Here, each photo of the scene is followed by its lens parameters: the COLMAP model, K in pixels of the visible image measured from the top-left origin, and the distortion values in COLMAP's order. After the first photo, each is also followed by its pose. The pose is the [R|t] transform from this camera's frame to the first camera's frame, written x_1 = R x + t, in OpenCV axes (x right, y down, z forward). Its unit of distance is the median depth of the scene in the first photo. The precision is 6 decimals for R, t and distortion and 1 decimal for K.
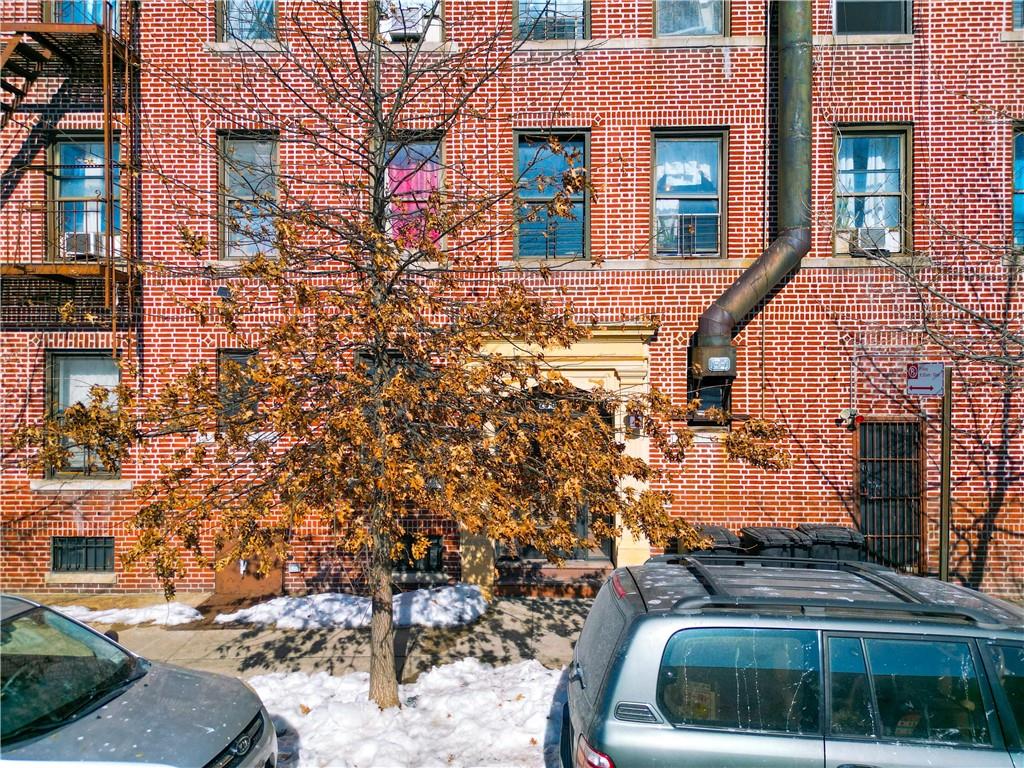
lens RADIAL K [[720.4, 0, 512.0], [0, 720.4, 384.0], [0, 0, 1]] dist [0.017166, -0.002734]
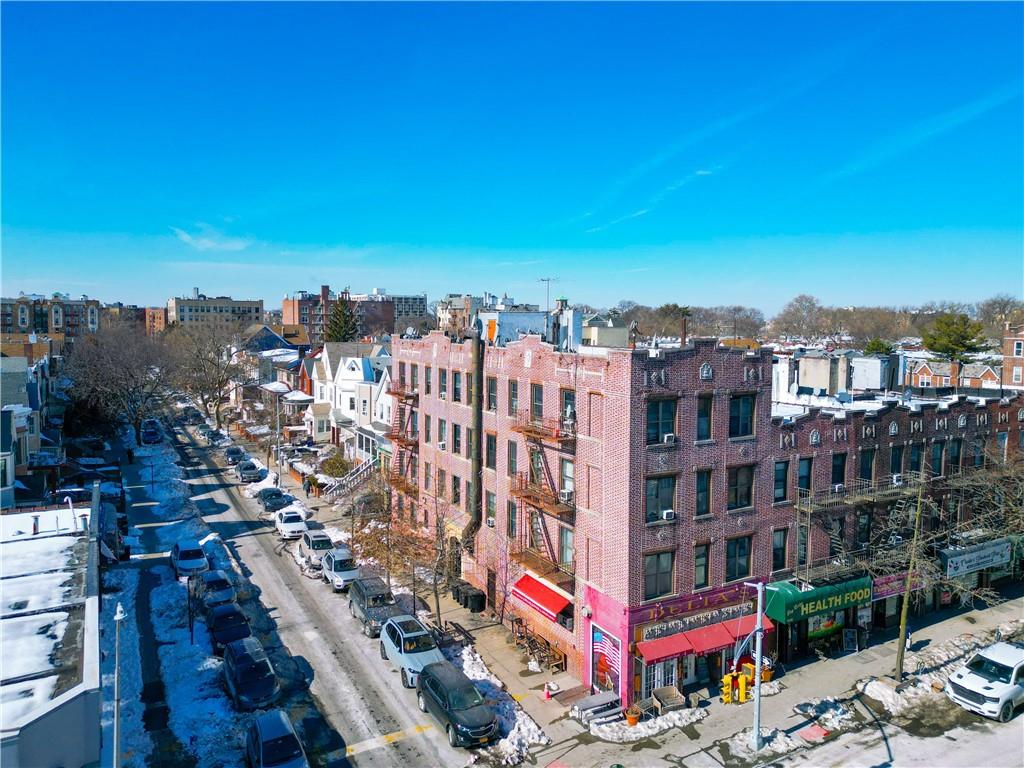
lens RADIAL K [[714.2, 0, 511.6], [0, 714.2, 354.3], [0, 0, 1]] dist [0.048809, -0.045179]
pose [[0.513785, 0.047670, -0.856594, 4.131552], [-0.007760, 0.998672, 0.050923, -1.408221], [0.857884, -0.019517, 0.513472, -0.928734]]
